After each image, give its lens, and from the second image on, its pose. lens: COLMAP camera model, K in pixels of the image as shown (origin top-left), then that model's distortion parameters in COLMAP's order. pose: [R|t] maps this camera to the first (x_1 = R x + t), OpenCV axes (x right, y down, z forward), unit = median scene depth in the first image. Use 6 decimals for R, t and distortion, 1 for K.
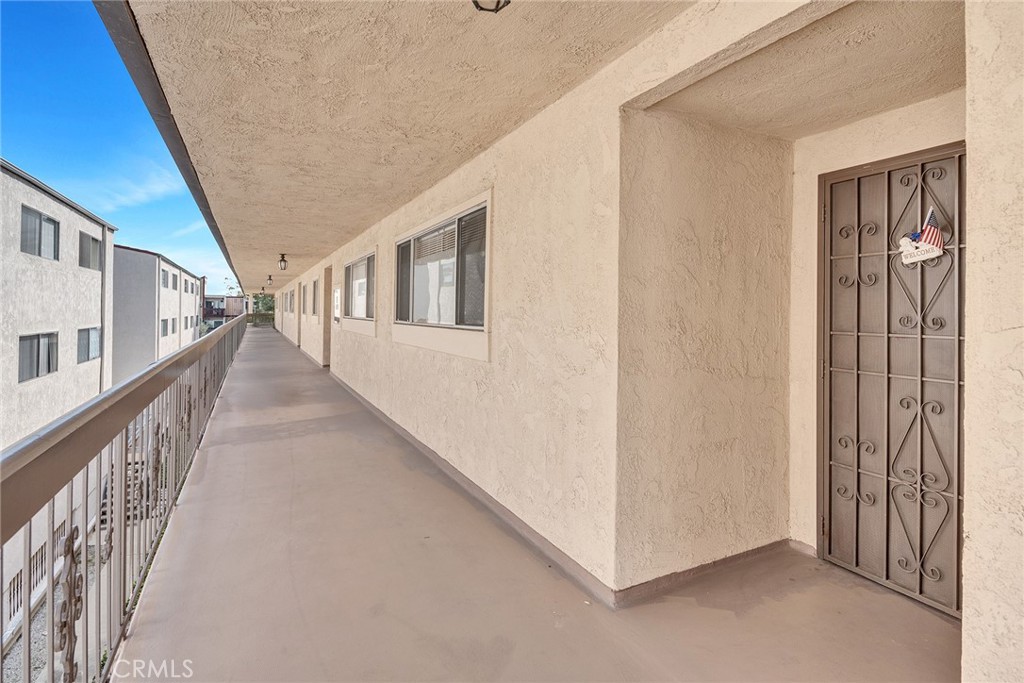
lens RADIAL K [[500.4, 0, 514.1], [0, 500.4, 313.8], [0, 0, 1]] dist [-0.000583, -0.000129]
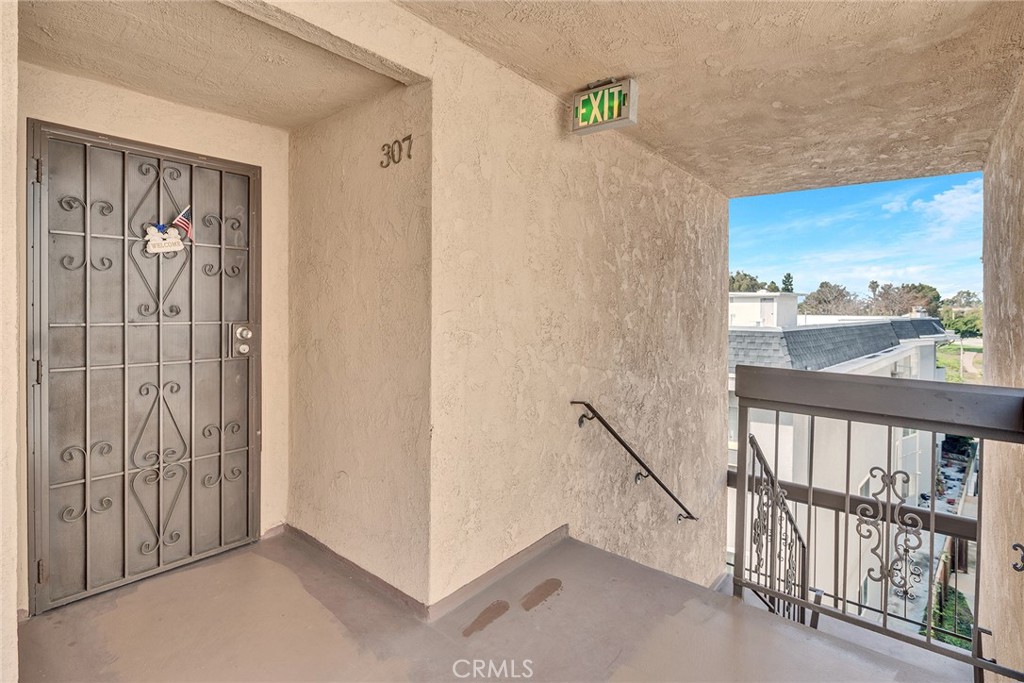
lens RADIAL K [[500.4, 0, 514.1], [0, 500.4, 313.8], [0, 0, 1]] dist [-0.000583, -0.000129]
pose [[-0.391997, -0.022723, 0.919686, -0.417570], [-0.008849, 0.999742, 0.020929, -0.003183], [-0.919924, 0.000066, -0.392097, 0.676068]]
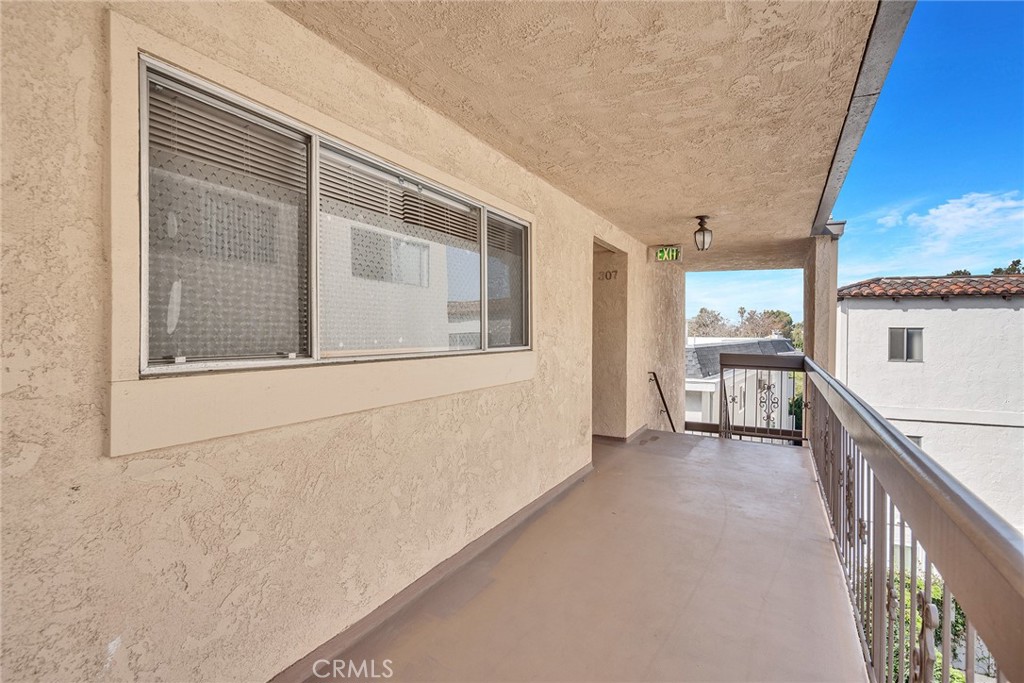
lens RADIAL K [[498.5, 0, 512.0], [0, 498.5, 341.5], [0, 0, 1]] dist [-0.006237, 0.000202]
pose [[-0.560277, -0.027897, 0.827835, -1.369711], [-0.008414, 0.999573, 0.027990, -0.017722], [-0.828262, 0.008717, -0.560273, 2.482239]]
